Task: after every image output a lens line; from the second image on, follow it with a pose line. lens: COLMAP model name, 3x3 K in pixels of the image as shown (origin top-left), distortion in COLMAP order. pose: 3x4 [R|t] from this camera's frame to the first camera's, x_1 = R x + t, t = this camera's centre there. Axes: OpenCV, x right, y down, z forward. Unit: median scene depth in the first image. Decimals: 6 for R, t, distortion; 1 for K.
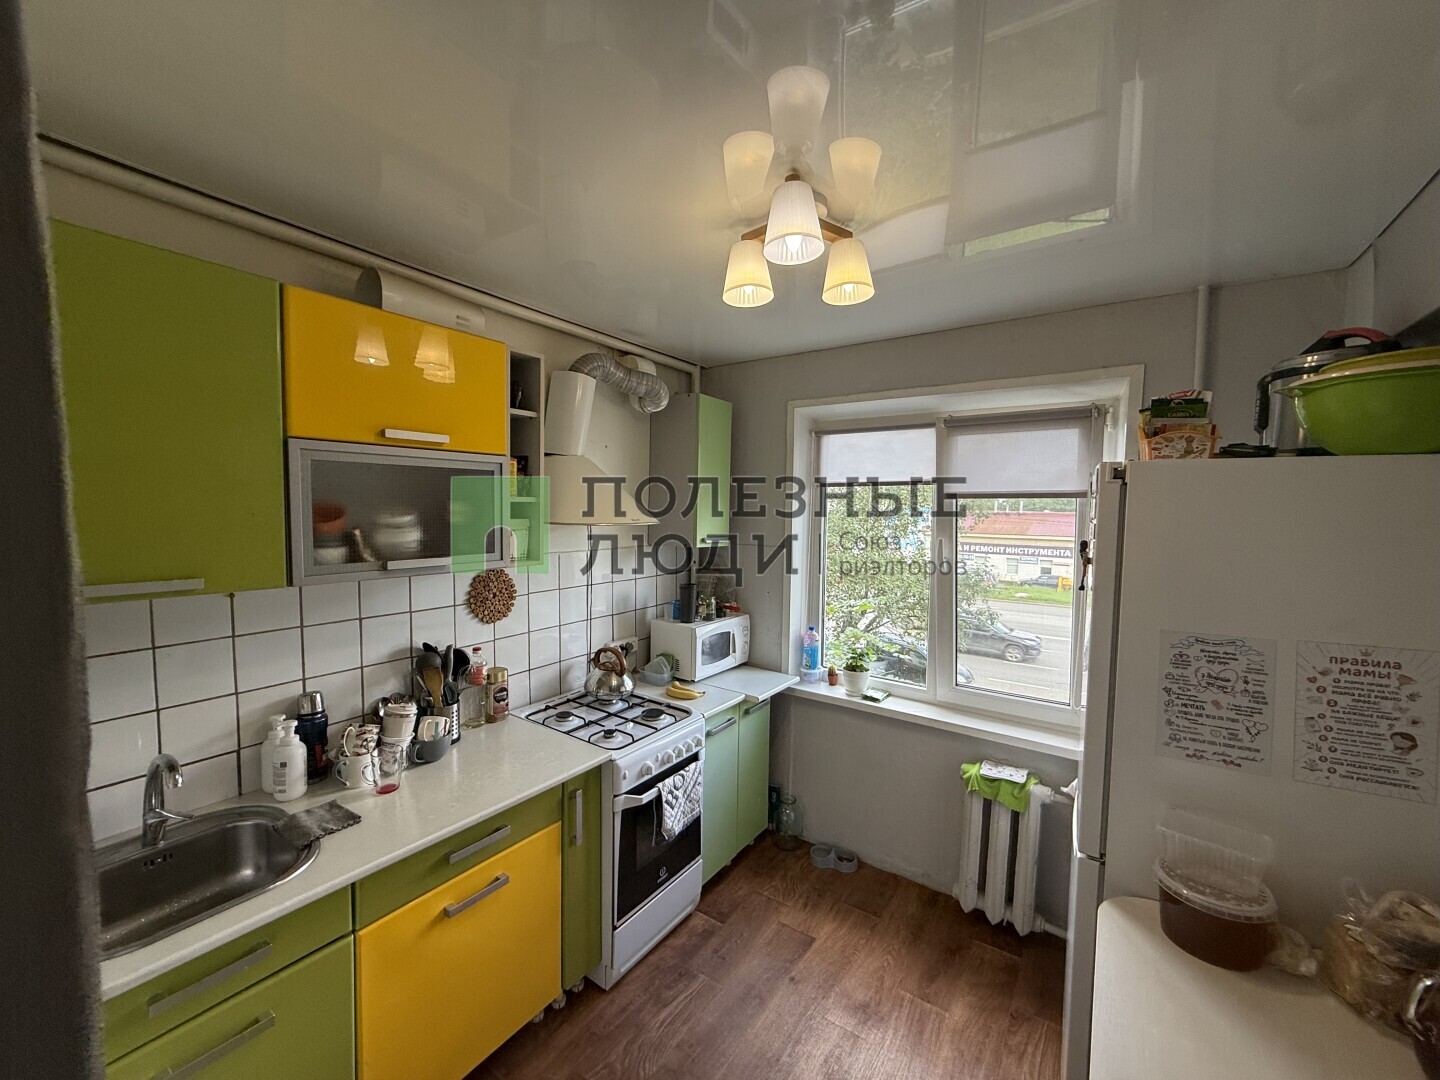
lens RADIAL K [[574.3, 0, 718.0], [0, 574.3, 547.8], [0, 0, 1]] dist [-0.001729, 0.000376]
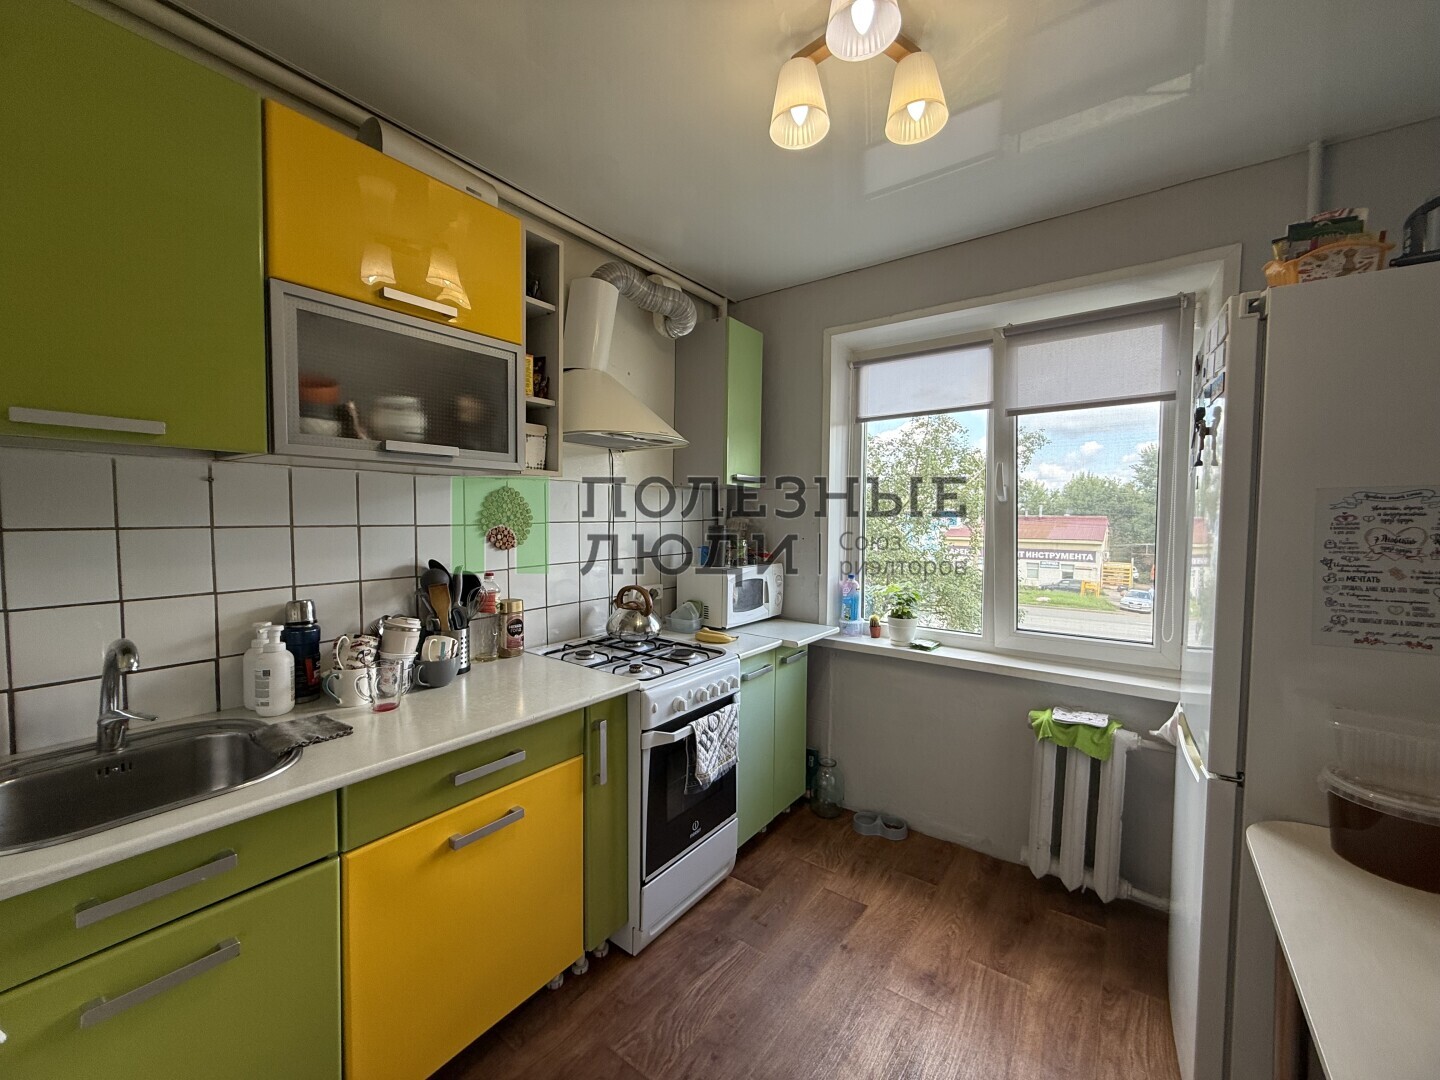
lens RADIAL K [[574.3, 0, 718.0], [0, 574.3, 547.8], [0, 0, 1]] dist [-0.001729, 0.000376]
pose [[0.999696, -0.005439, -0.024066, -0.039649], [0.005042, 0.999851, -0.016507, 0.156533], [0.024152, 0.016381, 0.999574, 0.110147]]
